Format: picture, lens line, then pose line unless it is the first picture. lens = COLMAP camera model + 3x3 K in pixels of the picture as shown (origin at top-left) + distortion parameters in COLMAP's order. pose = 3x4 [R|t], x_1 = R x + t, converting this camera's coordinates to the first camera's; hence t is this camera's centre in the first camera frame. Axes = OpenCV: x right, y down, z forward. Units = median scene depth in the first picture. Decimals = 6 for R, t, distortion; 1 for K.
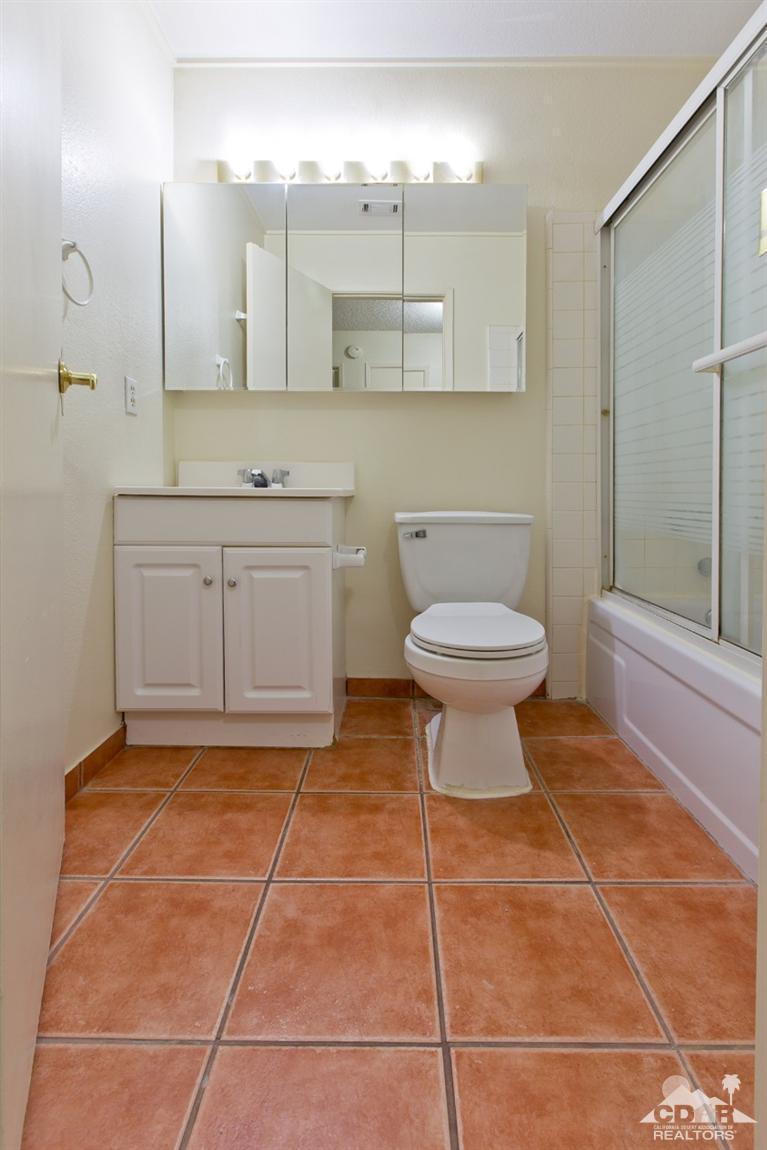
lens RADIAL K [[544.6, 0, 386.4], [0, 544.6, 492.7], [0, 0, 1]] dist [0.004767, -0.002028]
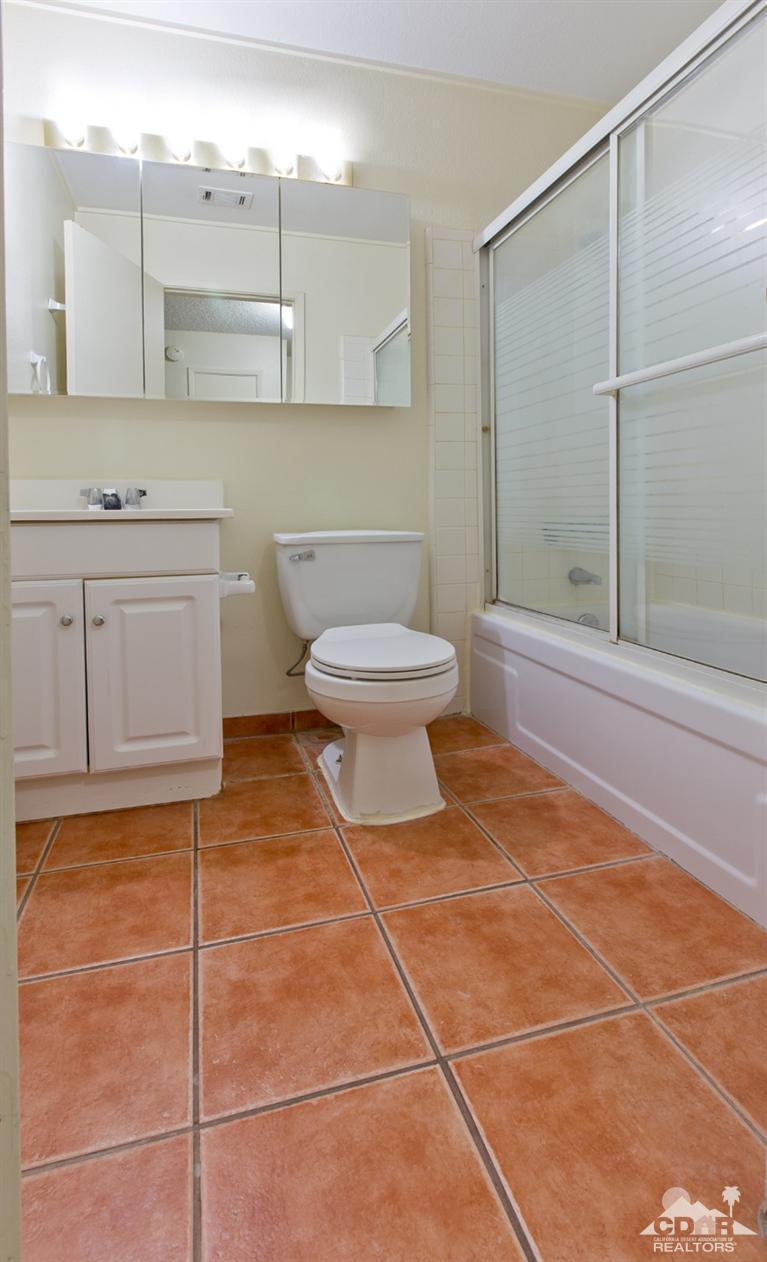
lens RADIAL K [[592.0, 0, 348.1], [0, 592.0, 515.6], [0, 0, 1]] dist [0.004585, -0.001327]
pose [[0.964778, -0.020198, 0.262288, -0.200180], [0.018837, 0.999793, 0.007704, 0.000059], [-0.262389, -0.002492, 0.964959, -0.002529]]
